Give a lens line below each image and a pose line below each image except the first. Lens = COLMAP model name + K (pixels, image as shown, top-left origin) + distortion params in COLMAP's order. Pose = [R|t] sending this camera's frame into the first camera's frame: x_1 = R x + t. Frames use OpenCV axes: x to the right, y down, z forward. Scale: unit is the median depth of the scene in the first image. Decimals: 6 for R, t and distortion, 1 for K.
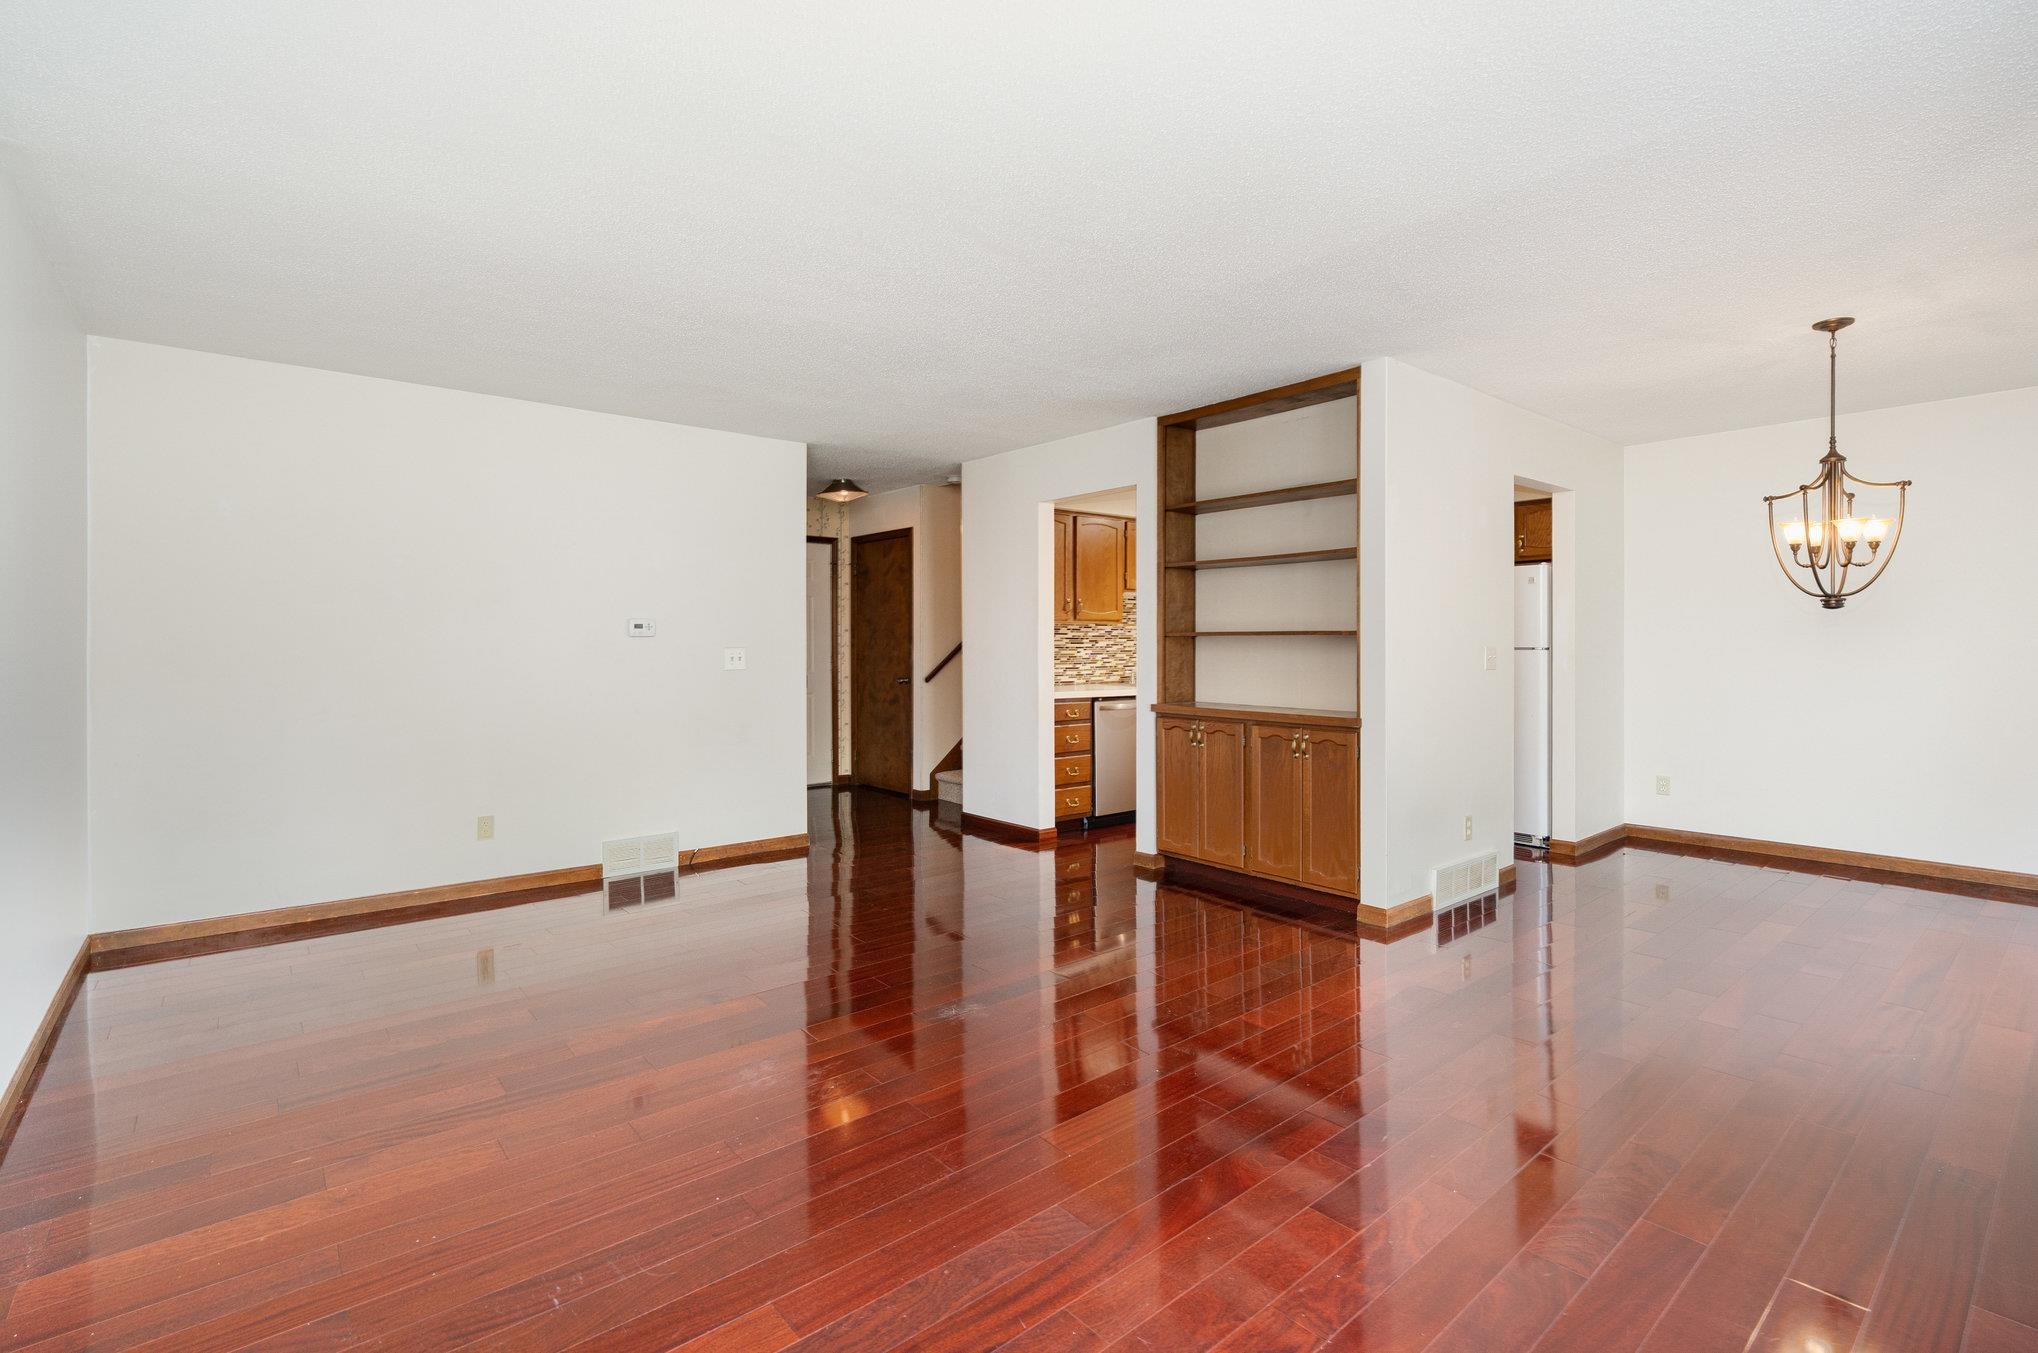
lens RADIAL K [[933.1, 0, 1033.8], [0, 933.1, 666.3], [0, 0, 1]] dist [-0.005653, 0.000562]
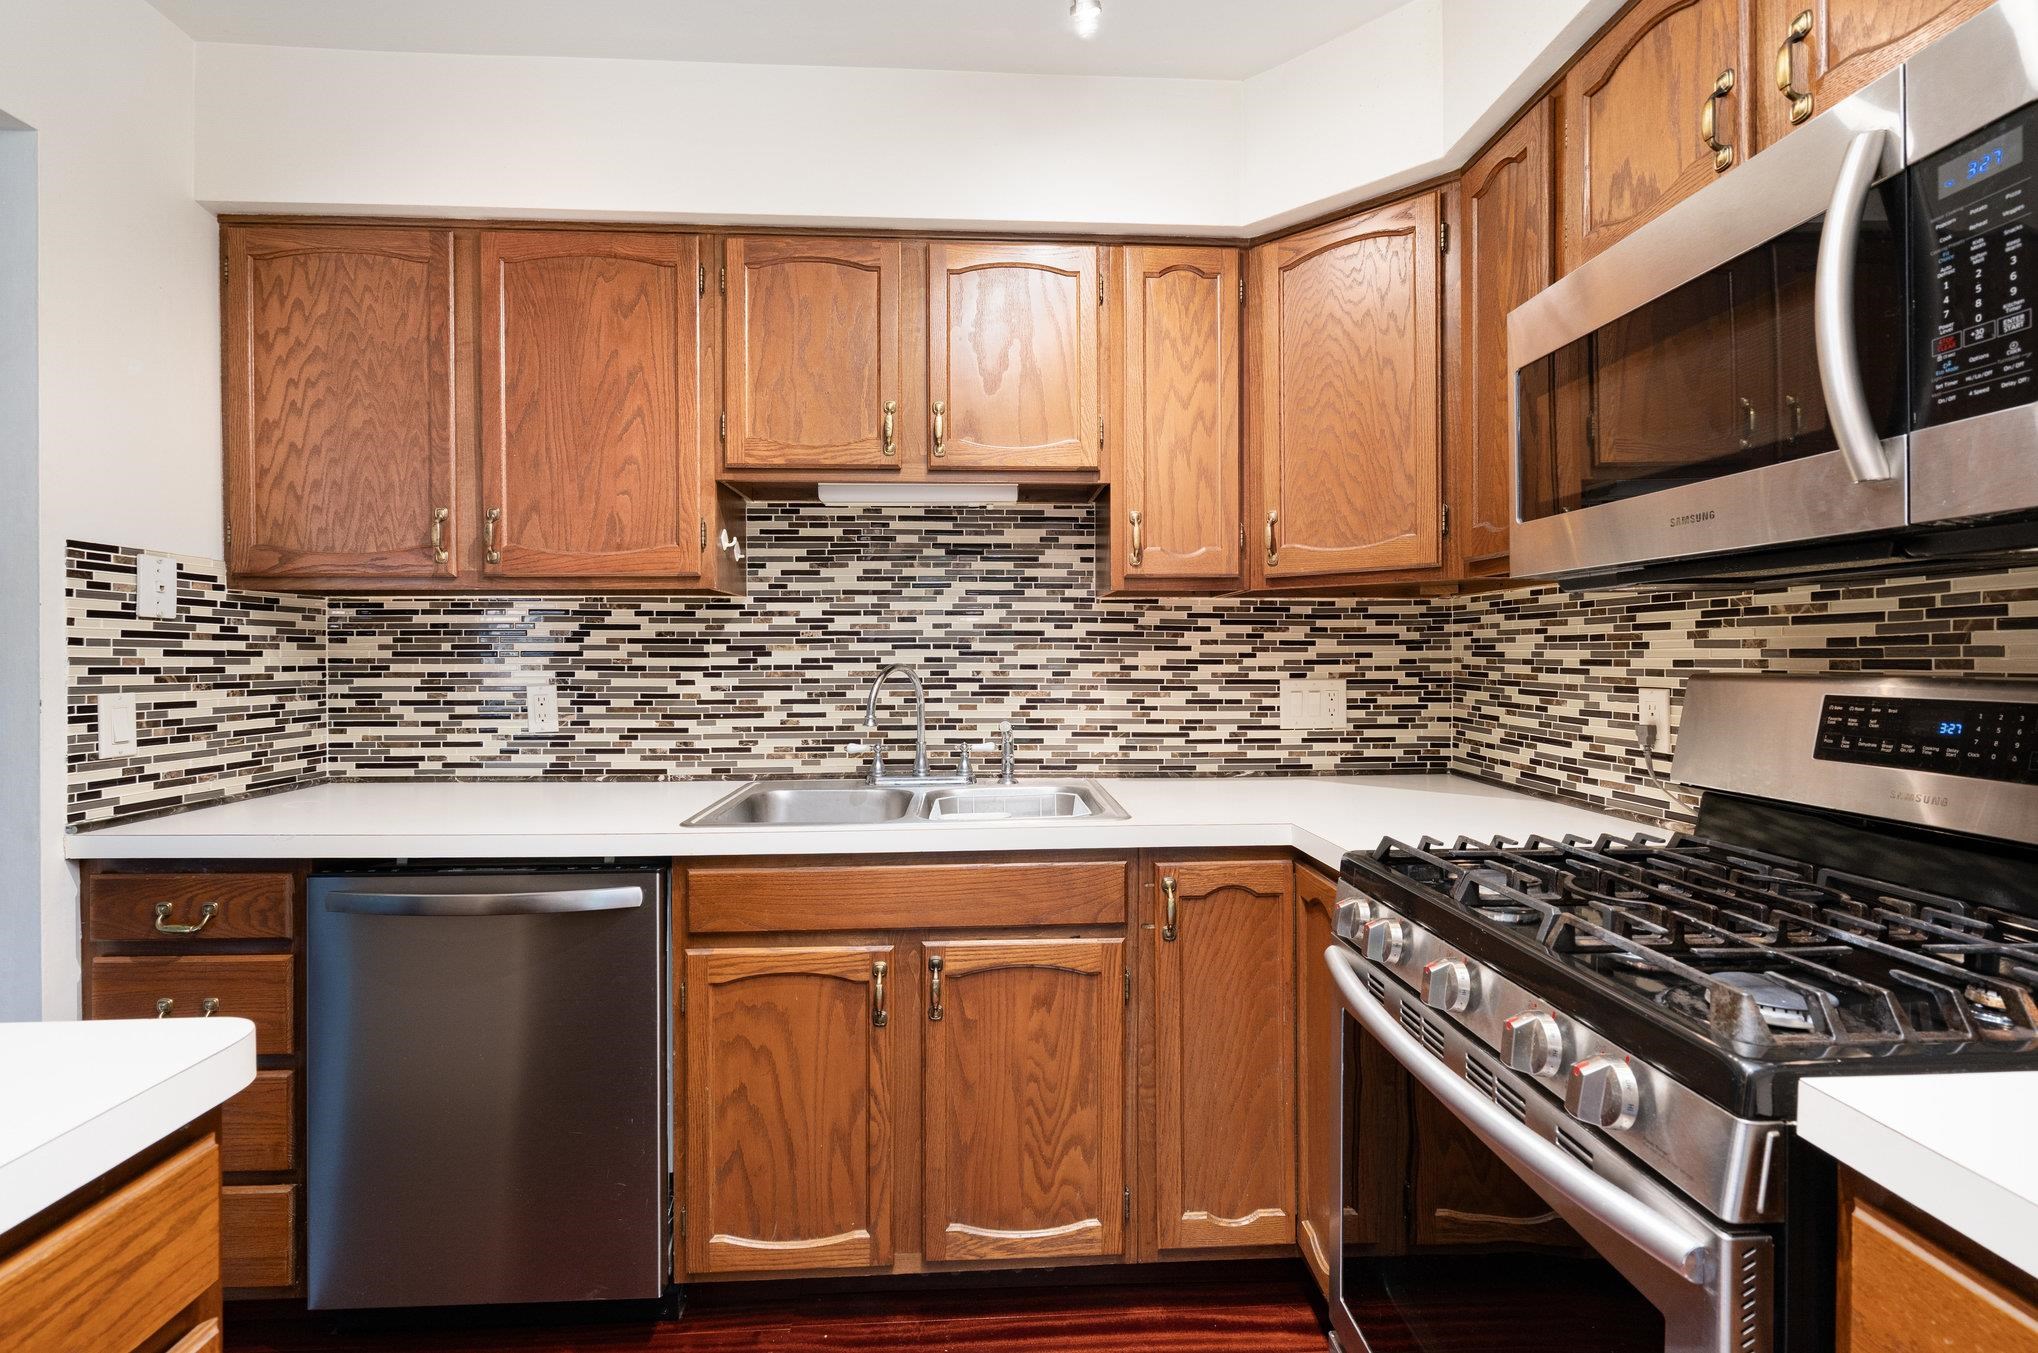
lens RADIAL K [[933.1, 0, 1033.8], [0, 933.1, 666.3], [0, 0, 1]] dist [-0.005653, 0.000562]
pose [[0.801634, 0.009203, -0.597744, 0.464780], [-0.019370, 0.999756, -0.010586, -0.026601], [0.597501, 0.020064, 0.801617, 1.093467]]
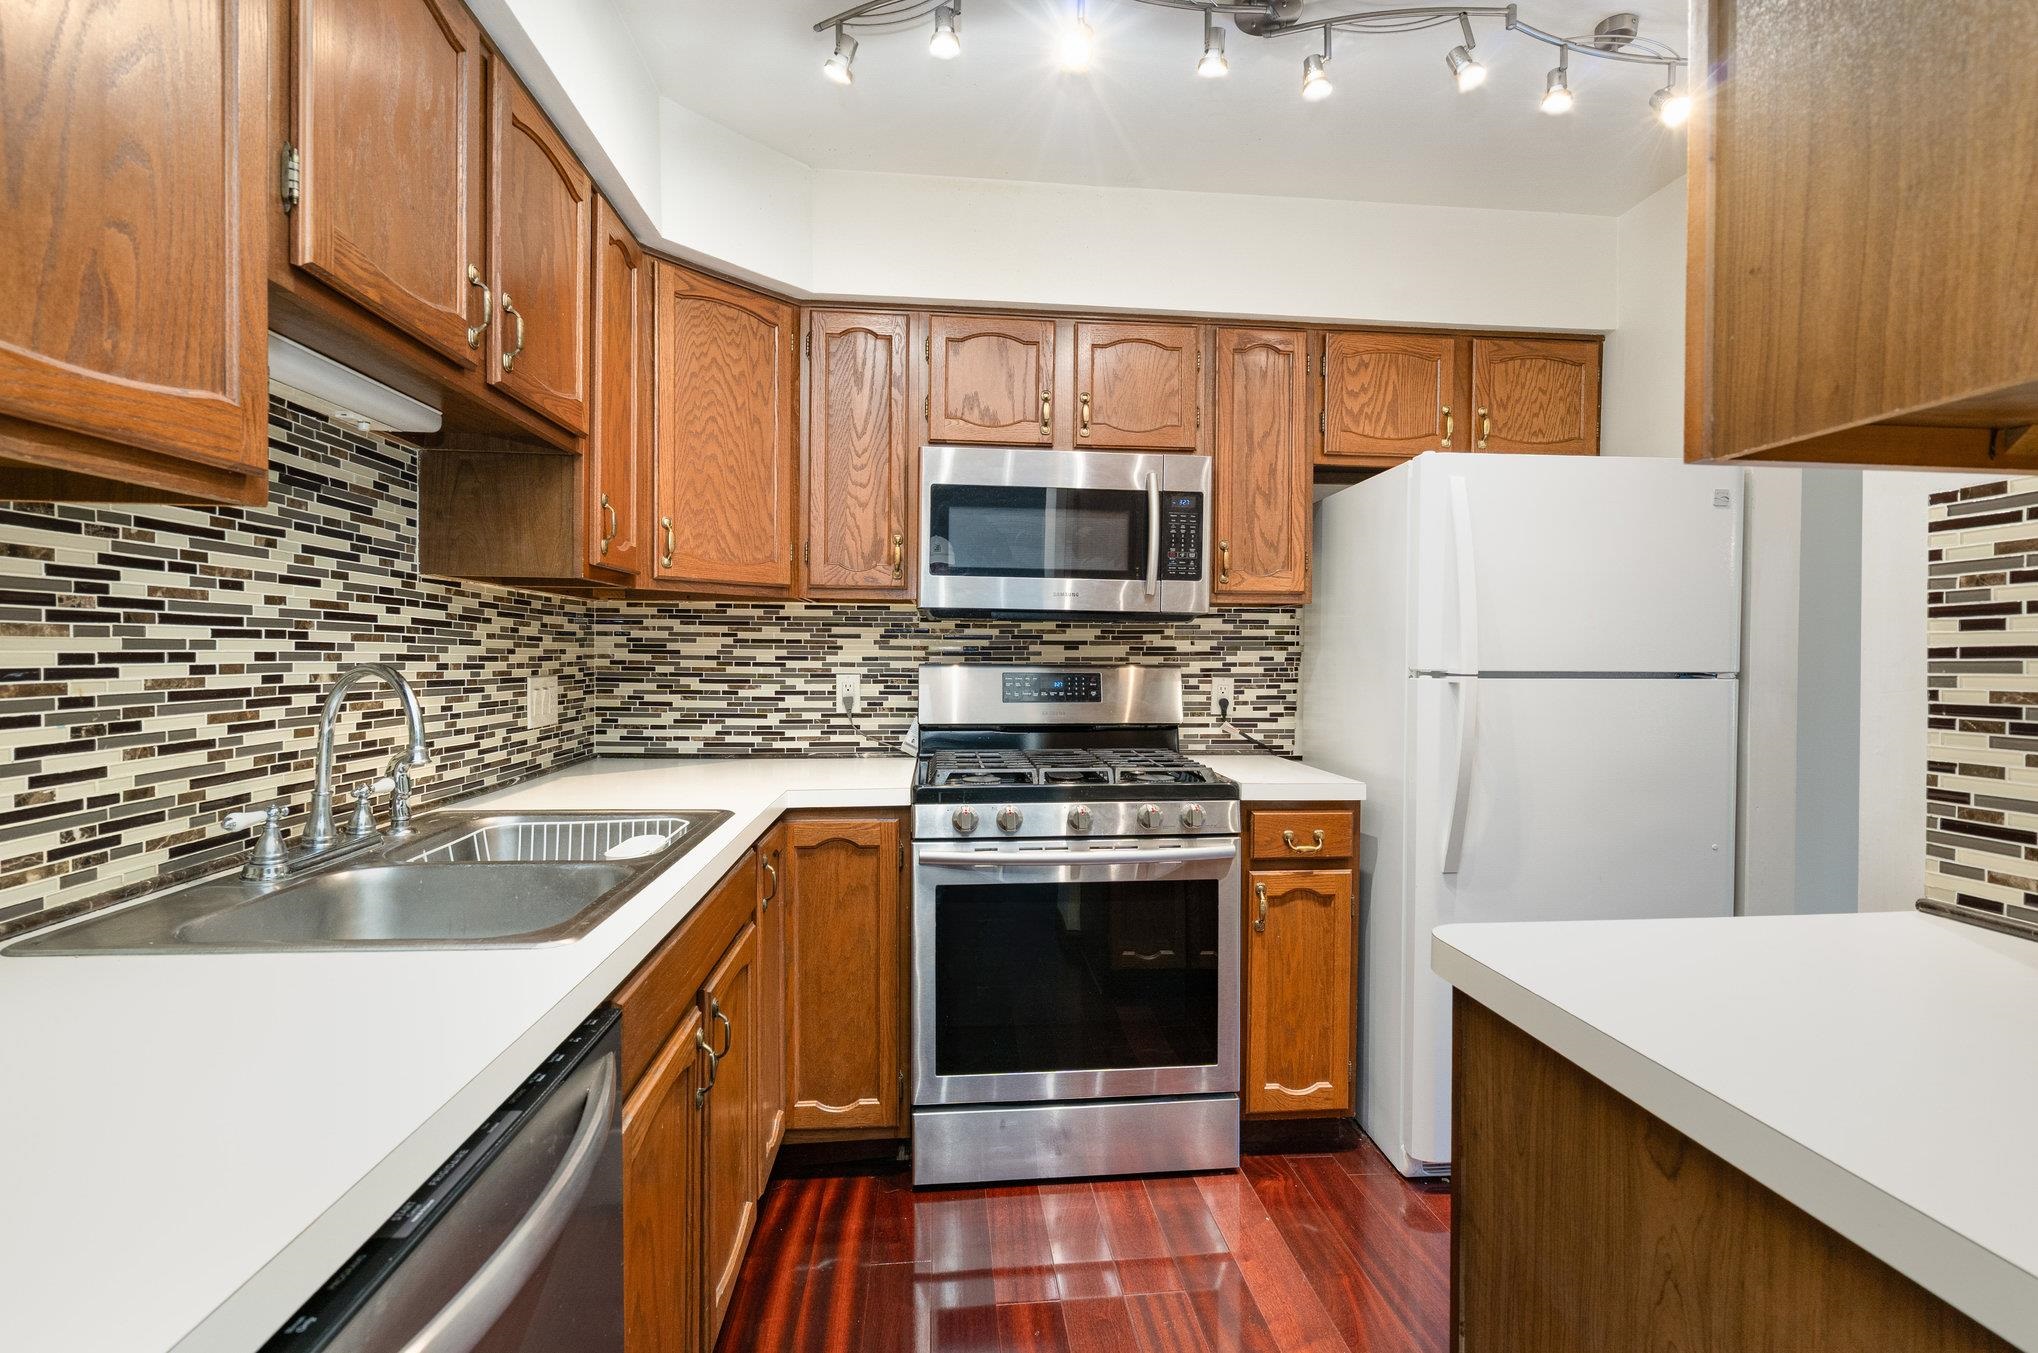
lens RADIAL K [[933.1, 0, 1033.8], [0, 933.1, 666.3], [0, 0, 1]] dist [-0.005653, 0.000562]
pose [[0.566185, -0.002965, 0.824273, 0.060549], [0.015872, 0.999847, -0.007306, -0.025419], [-0.824125, 0.017219, 0.566146, 1.095323]]
